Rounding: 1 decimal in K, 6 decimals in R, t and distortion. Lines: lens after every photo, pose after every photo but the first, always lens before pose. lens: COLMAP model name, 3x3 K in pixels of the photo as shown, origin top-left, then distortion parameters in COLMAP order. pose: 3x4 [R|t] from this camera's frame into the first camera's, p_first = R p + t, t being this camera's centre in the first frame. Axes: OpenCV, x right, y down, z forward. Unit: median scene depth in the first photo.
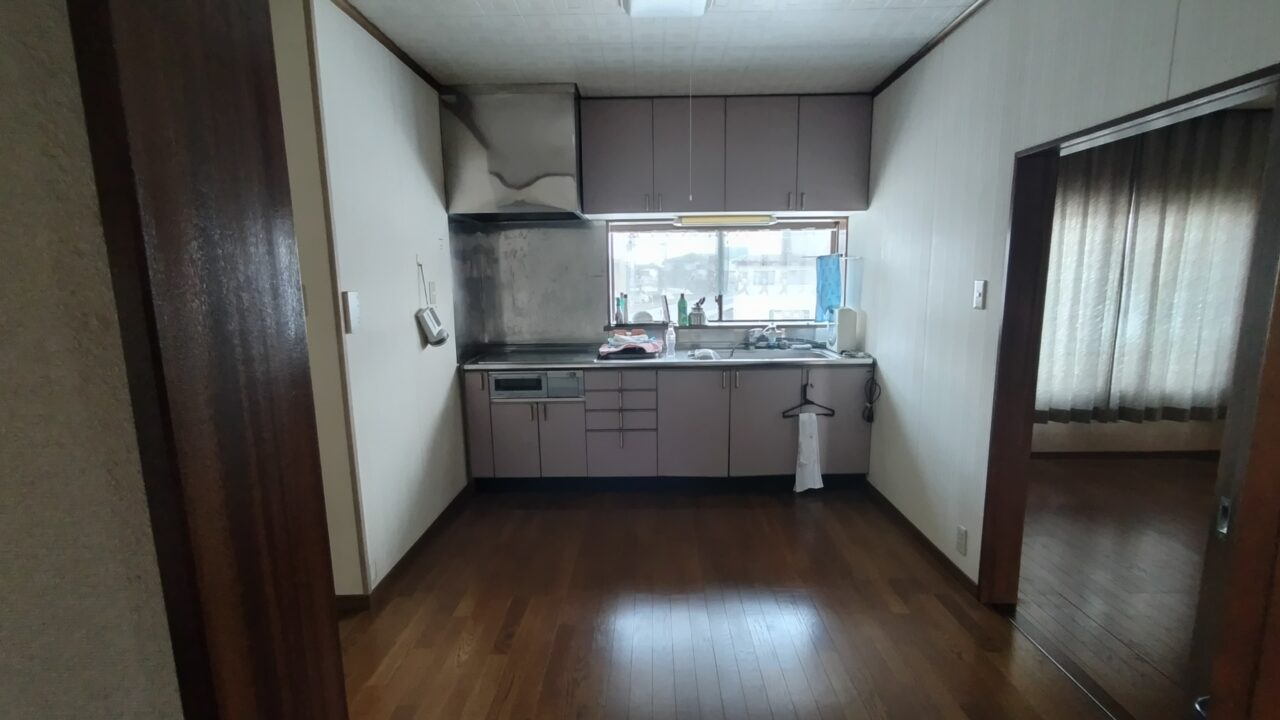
lens RADIAL K [[551.0, 0, 640.0], [0, 551.0, 360.0], [0, 0, 1]] dist [-0.001741, 0.000548]
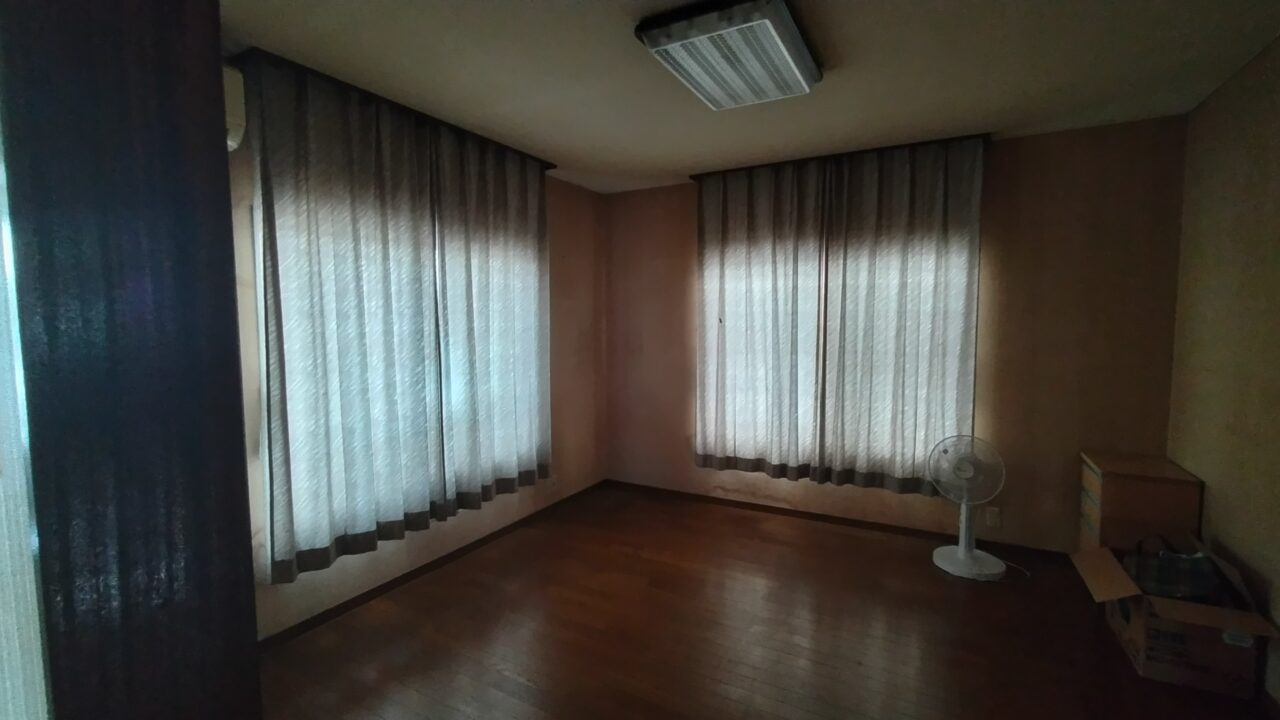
lens RADIAL K [[551.0, 0, 640.0], [0, 551.0, 360.0], [0, 0, 1]] dist [-0.001741, 0.000548]
pose [[0.467512, -0.053513, 0.882366, 0.324145], [0.135405, 0.990722, -0.011659, -0.059769], [-0.873555, 0.124927, 0.470420, 0.394124]]
